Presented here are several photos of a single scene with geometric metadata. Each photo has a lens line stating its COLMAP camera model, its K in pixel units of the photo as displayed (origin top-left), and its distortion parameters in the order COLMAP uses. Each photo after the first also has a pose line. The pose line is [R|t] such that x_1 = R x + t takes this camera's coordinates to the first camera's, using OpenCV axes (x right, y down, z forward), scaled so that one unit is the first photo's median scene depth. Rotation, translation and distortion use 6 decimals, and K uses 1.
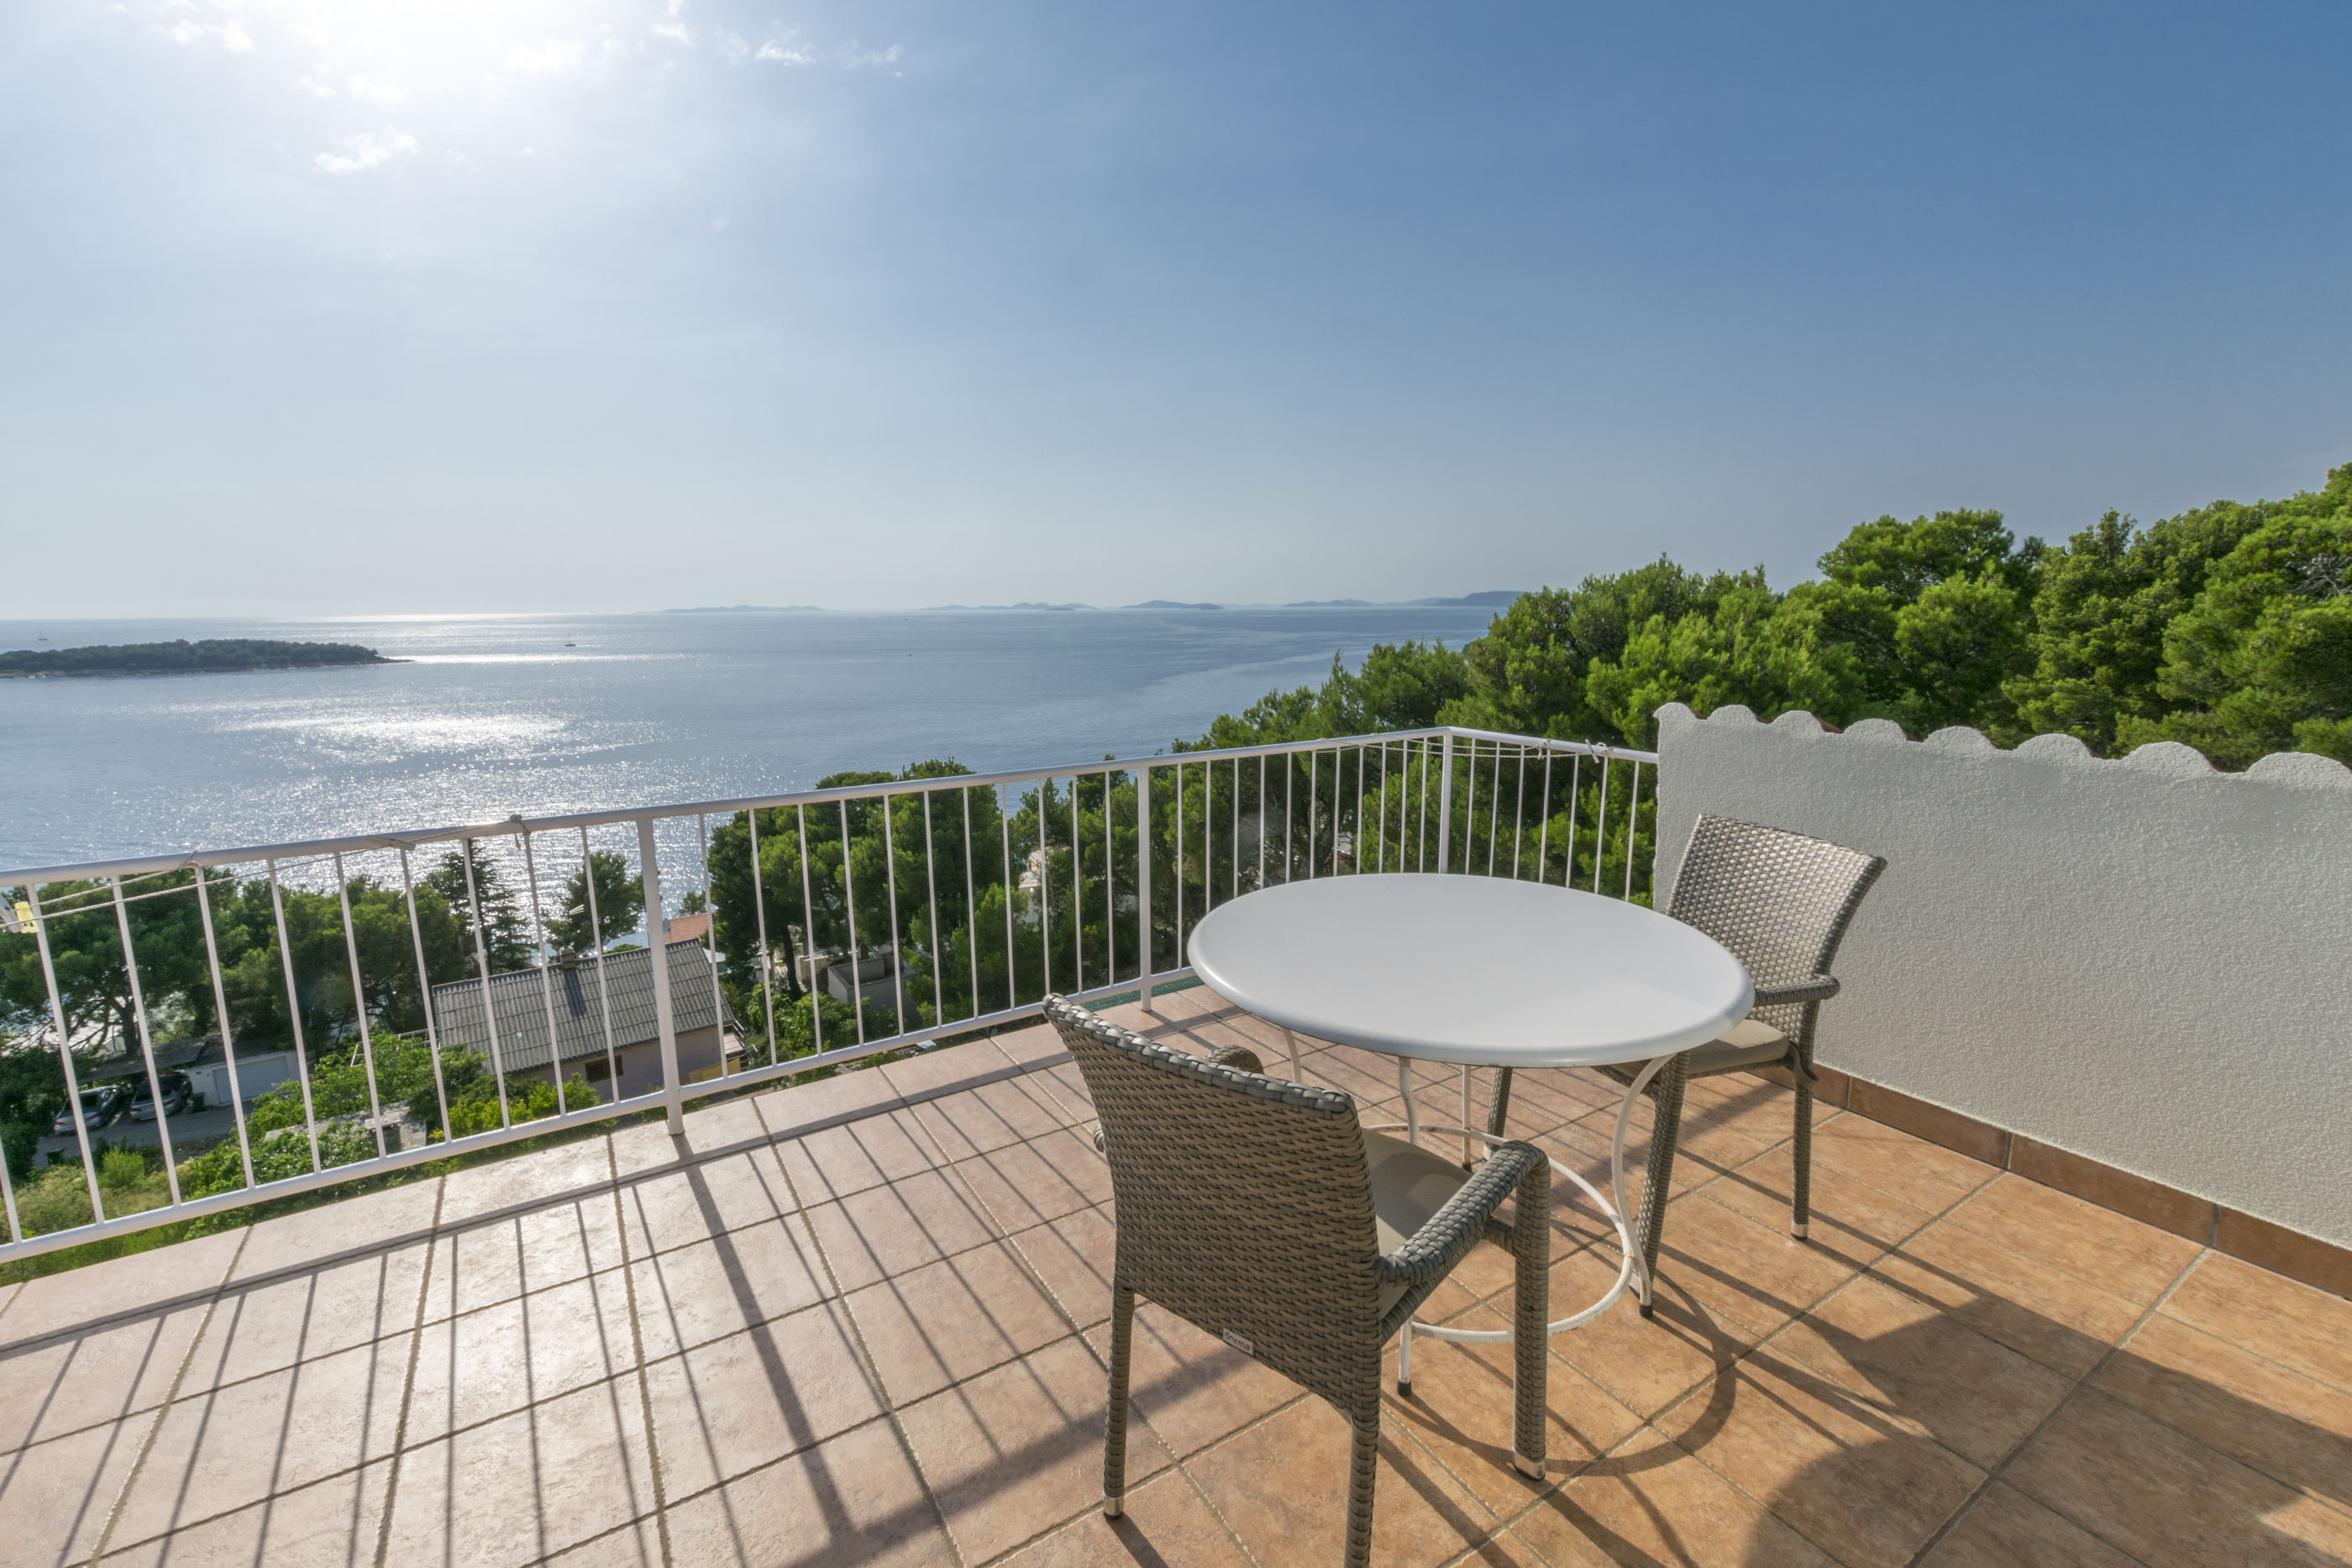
lens RADIAL K [[1037.3, 0, 1182.8], [0, 1037.3, 785.4], [0, 0, 1]] dist [-0.002297, -0.001069]
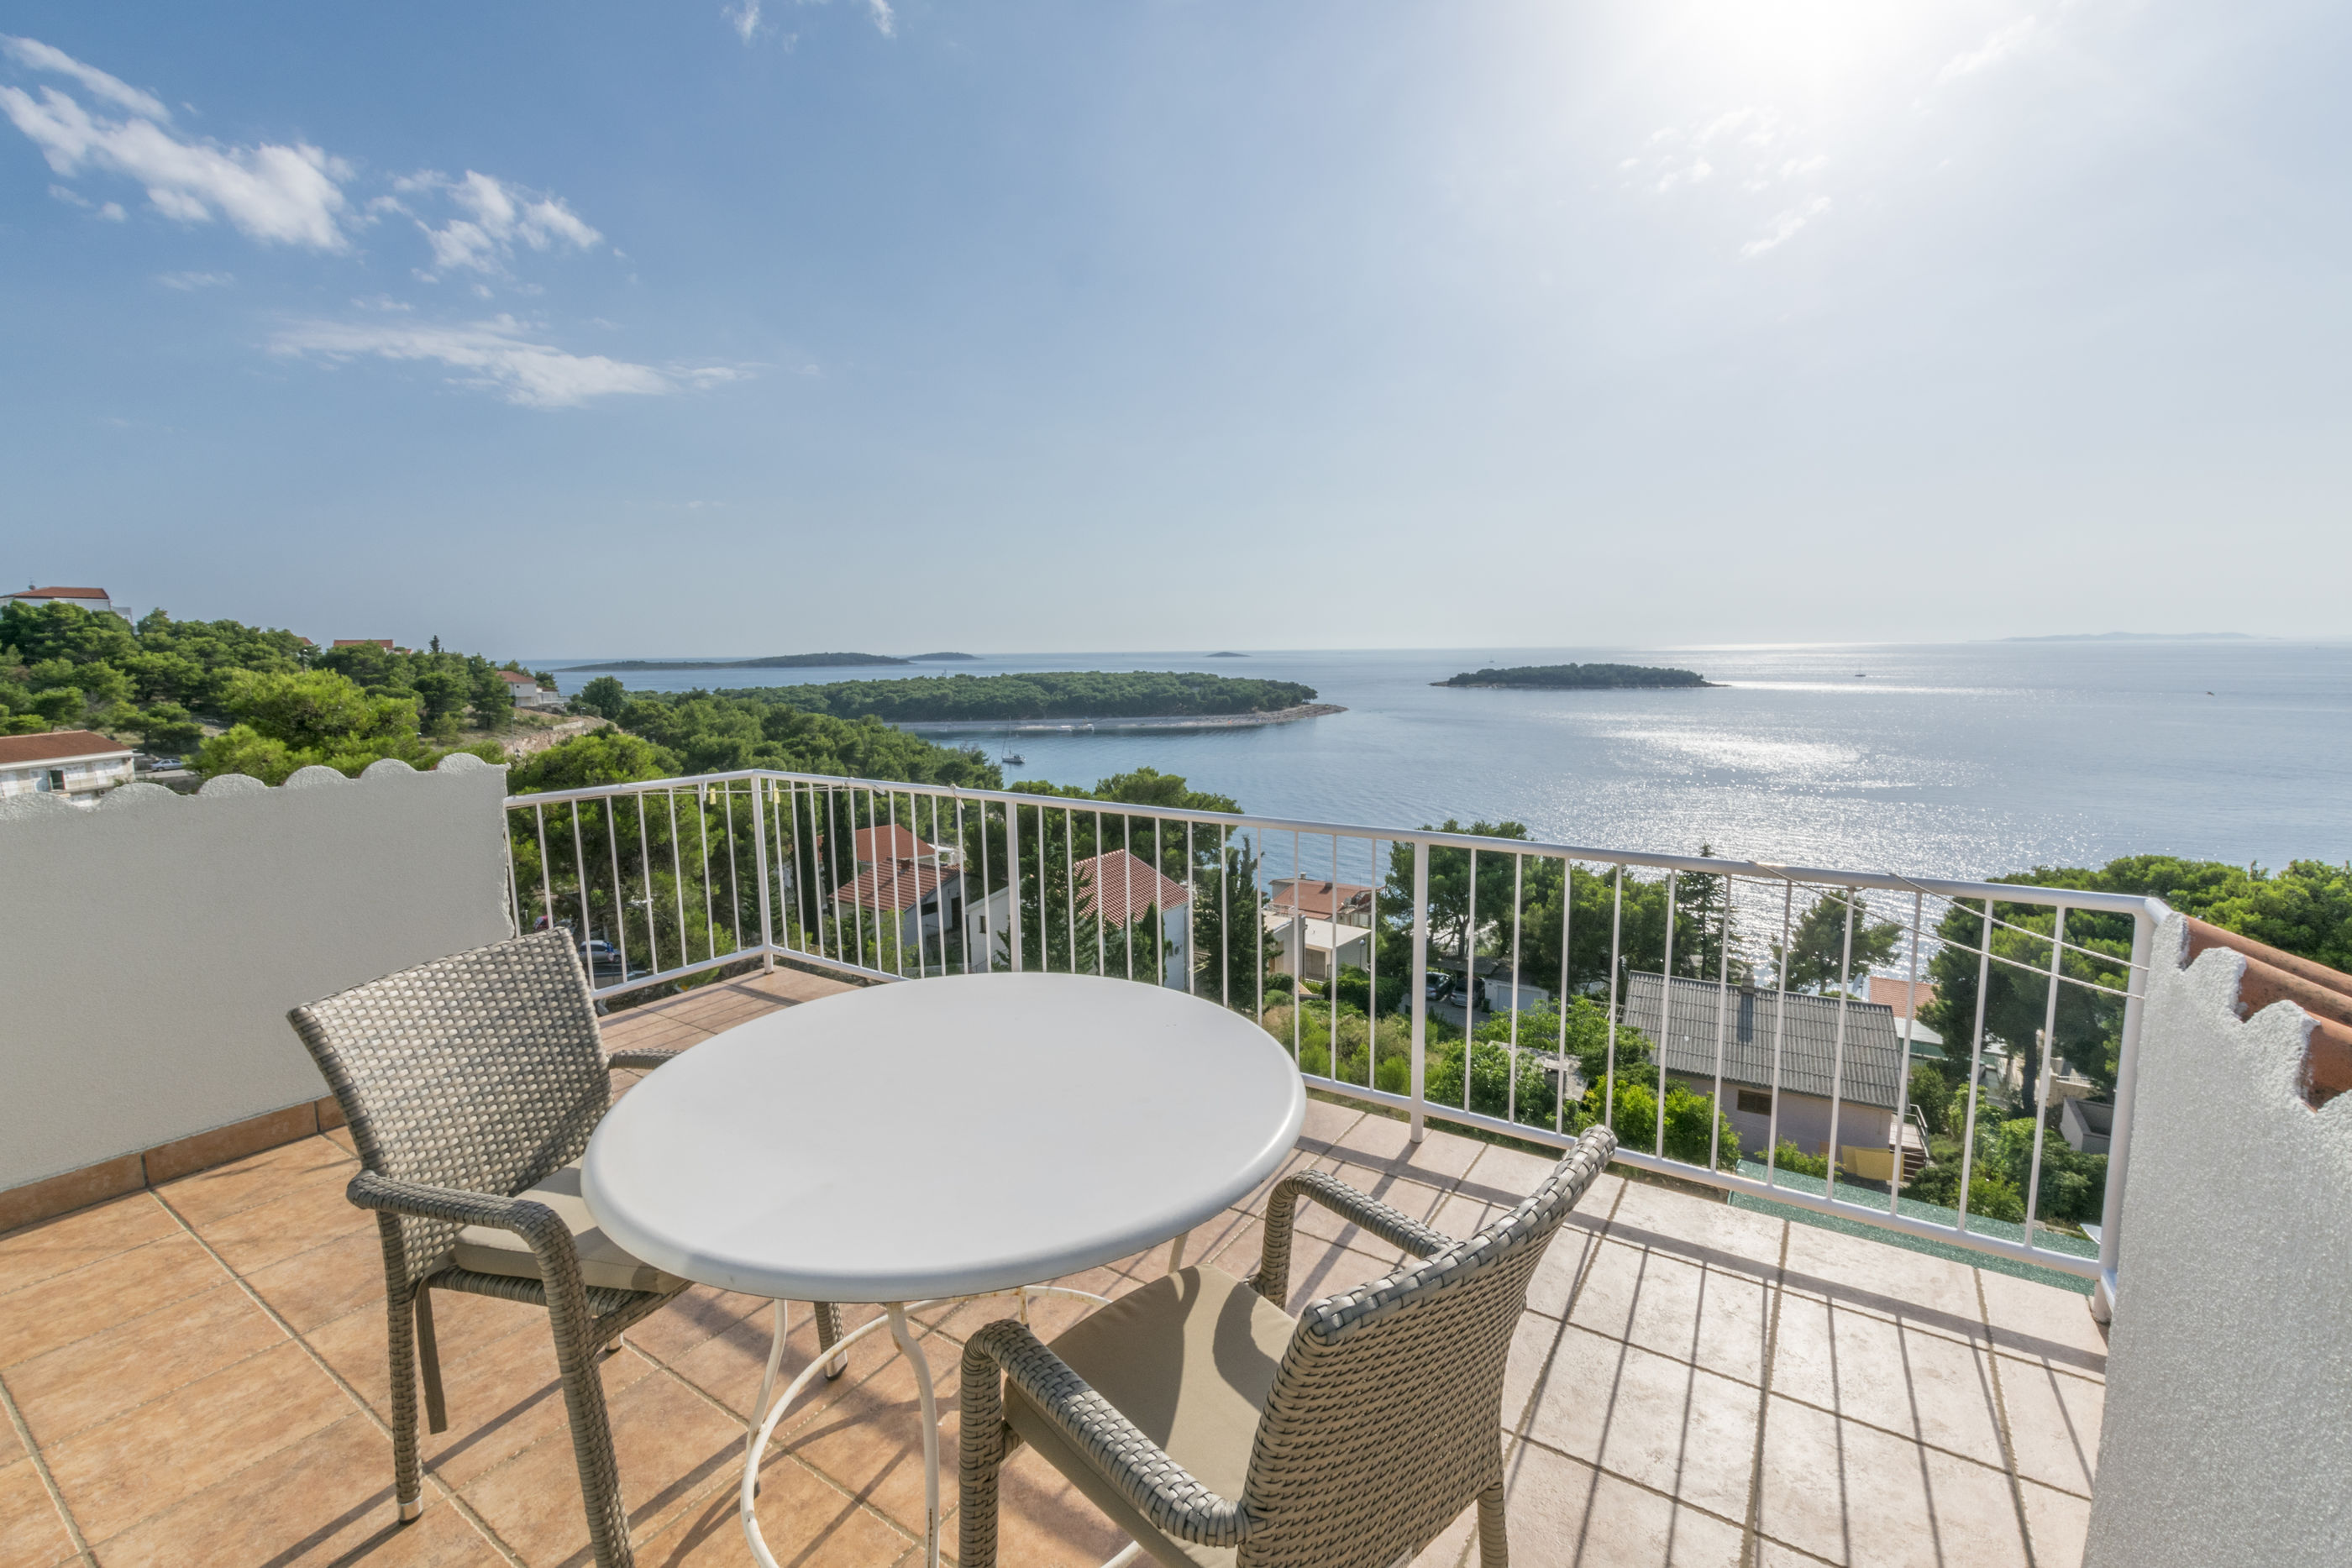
lens RADIAL K [[1037.3, 0, 1182.8], [0, 1037.3, 785.4], [0, 0, 1]] dist [-0.002297, -0.001069]
pose [[0.377356, 0.123598, -0.917783, 0.095351], [-0.147820, 0.986386, 0.072058, -0.013726], [0.914194, 0.108475, 0.390489, 0.072887]]
